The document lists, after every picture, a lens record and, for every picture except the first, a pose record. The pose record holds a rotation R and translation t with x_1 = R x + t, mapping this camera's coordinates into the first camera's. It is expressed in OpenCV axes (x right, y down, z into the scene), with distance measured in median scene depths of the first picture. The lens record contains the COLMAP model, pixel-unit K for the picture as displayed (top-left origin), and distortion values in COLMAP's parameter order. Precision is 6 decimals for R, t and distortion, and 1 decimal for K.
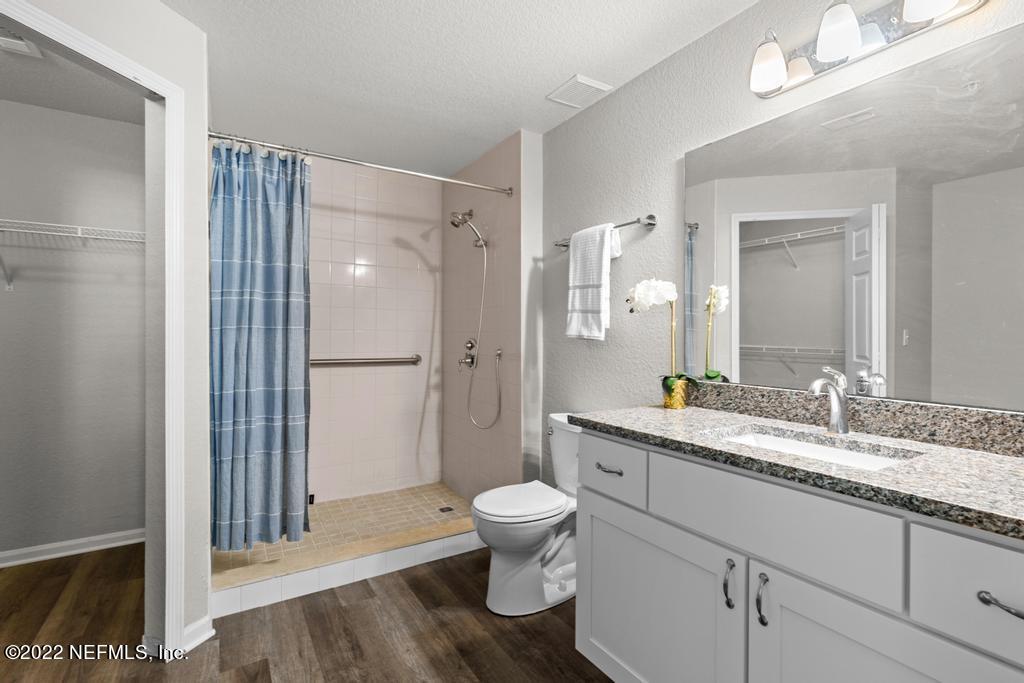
lens RADIAL K [[478.1, 0, 512.0], [0, 478.1, 341.5], [0, 0, 1]] dist [0.001228, -0.000659]
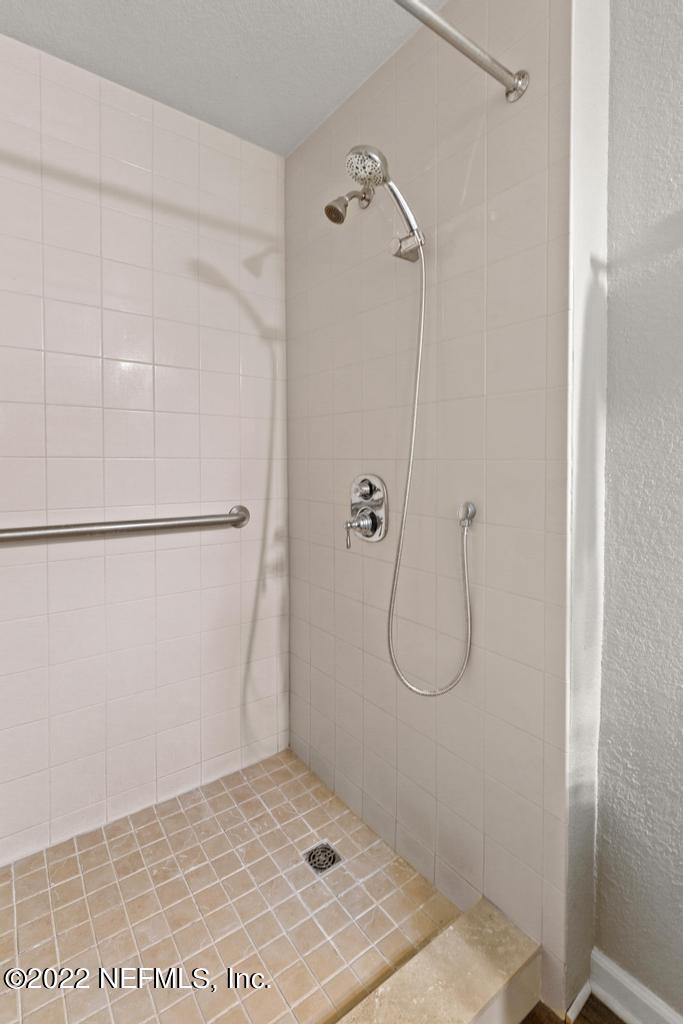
lens RADIAL K [[478.1, 0, 329.2], [0, 478.1, 477.3], [0, 0, 1]] dist [0.001228, -0.000659]
pose [[0.996957, -0.010948, 0.077181, -0.236502], [0.009107, 0.999667, 0.024157, -0.021996], [-0.077420, -0.023381, 0.996724, 0.817977]]
